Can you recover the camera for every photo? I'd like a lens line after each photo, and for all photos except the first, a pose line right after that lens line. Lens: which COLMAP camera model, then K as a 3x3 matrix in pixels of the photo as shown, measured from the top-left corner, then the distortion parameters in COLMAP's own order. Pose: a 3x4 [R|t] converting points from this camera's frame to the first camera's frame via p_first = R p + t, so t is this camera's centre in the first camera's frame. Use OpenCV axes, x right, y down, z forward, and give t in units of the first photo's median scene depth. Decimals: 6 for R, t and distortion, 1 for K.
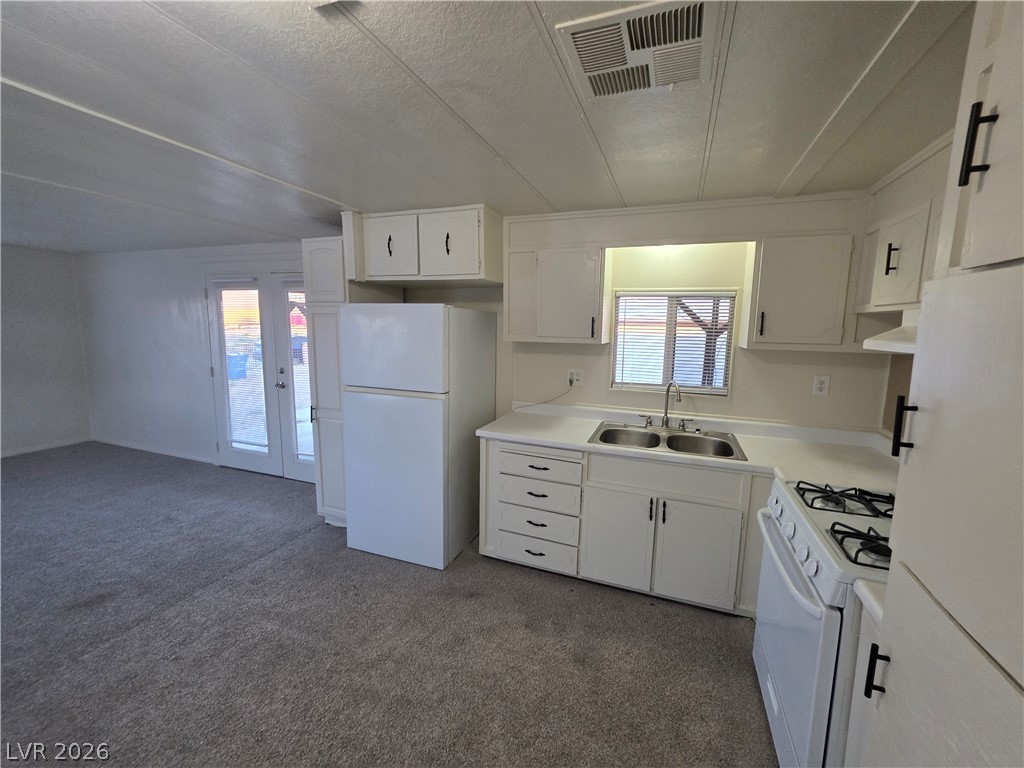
lens RADIAL K [[413.3, 0, 524.5], [0, 413.3, 379.6], [0, 0, 1]] dist [-0.000112, -0.000340]
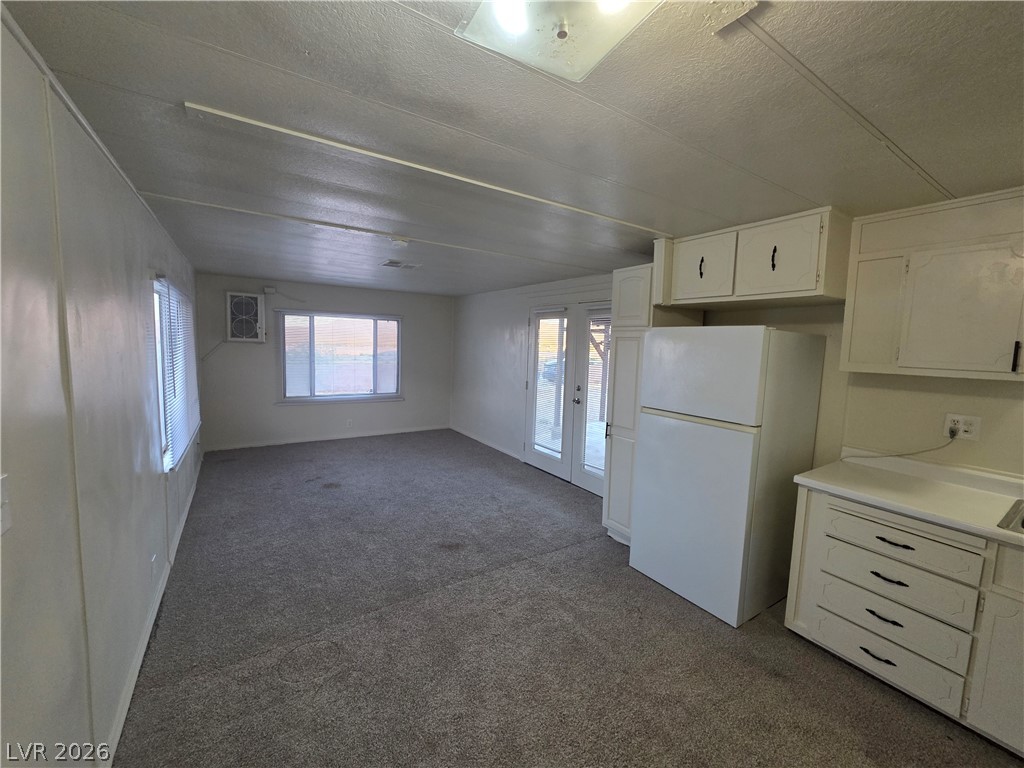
lens RADIAL K [[411.4, 0, 518.0], [0, 411.4, 383.0], [0, 0, 1]] dist [0.000101, -0.000047]
pose [[0.805469, 0.063118, -0.589267, -0.084314], [-0.093970, 0.995336, -0.021834, 0.006635], [0.585141, 0.072960, 0.807643, -0.010442]]
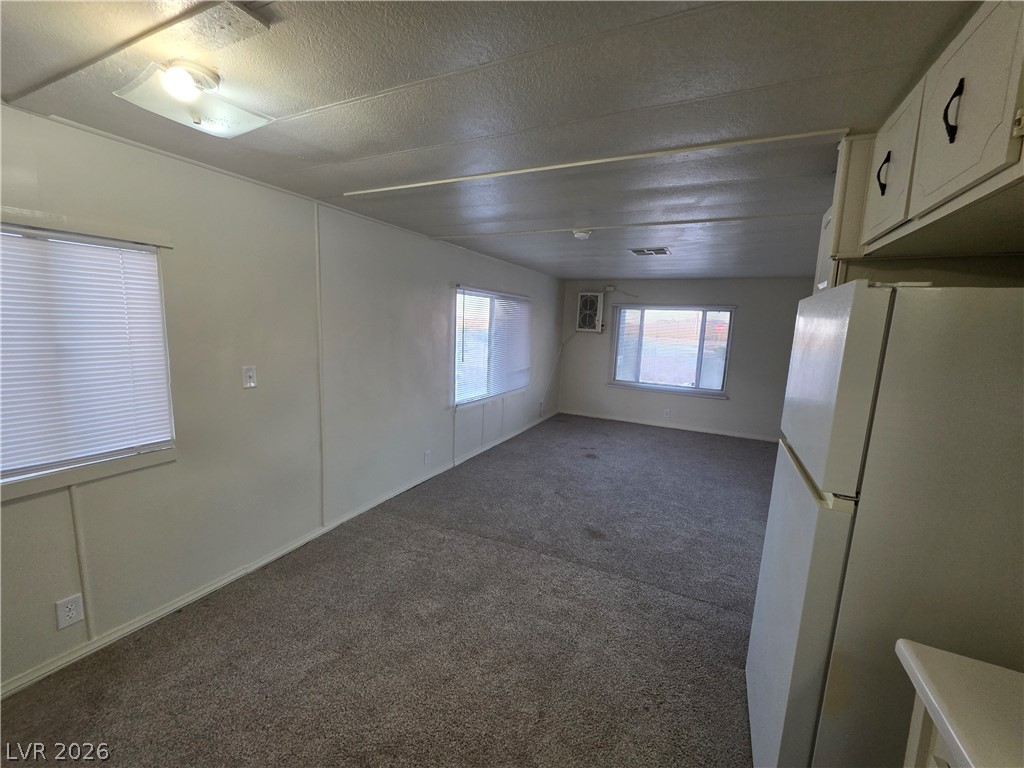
lens RADIAL K [[412.8, 0, 519.5], [0, 412.8, 381.2], [0, 0, 1]] dist [0.000358, -0.000582]
pose [[-0.100094, 0.113862, -0.988442, 0.215066], [-0.173854, 0.976146, 0.130051, -0.070379], [0.979671, 0.184861, -0.077911, 0.637859]]
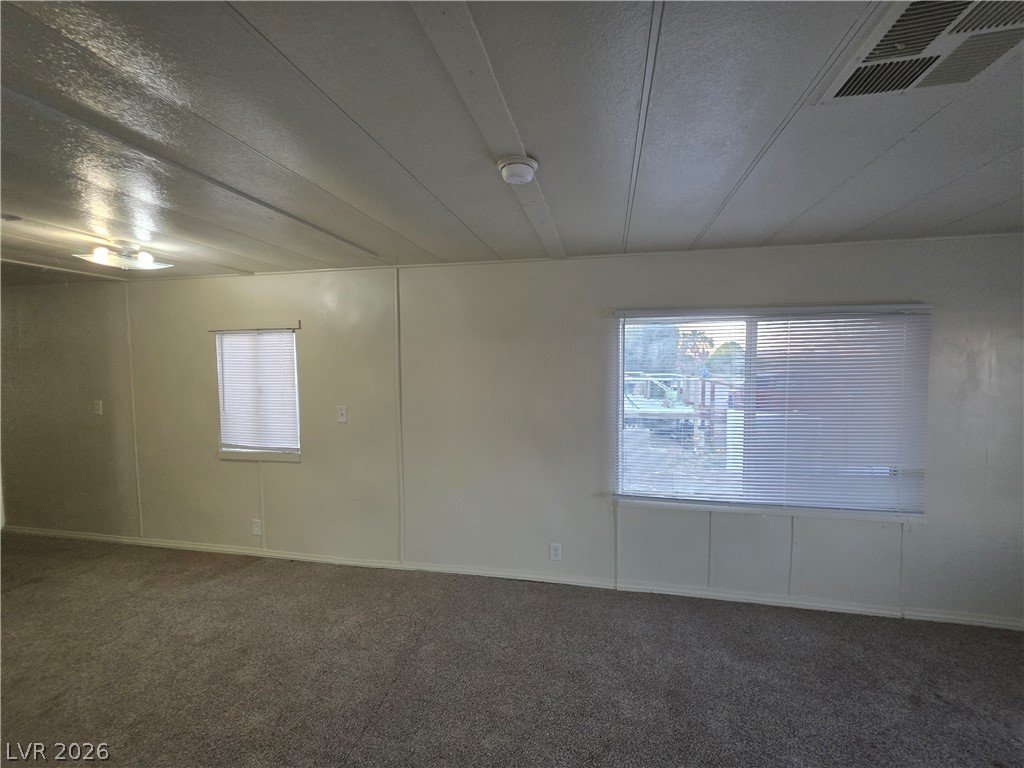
lens RADIAL K [[417.8, 0, 526.7], [0, 417.8, 384.7], [0, 0, 1]] dist [0.001262, 0.000428]
pose [[-0.987672, -0.006019, -0.156420, -0.912597], [-0.035518, 0.981815, 0.186486, -0.183930], [0.152453, 0.189742, -0.969926, 1.205399]]
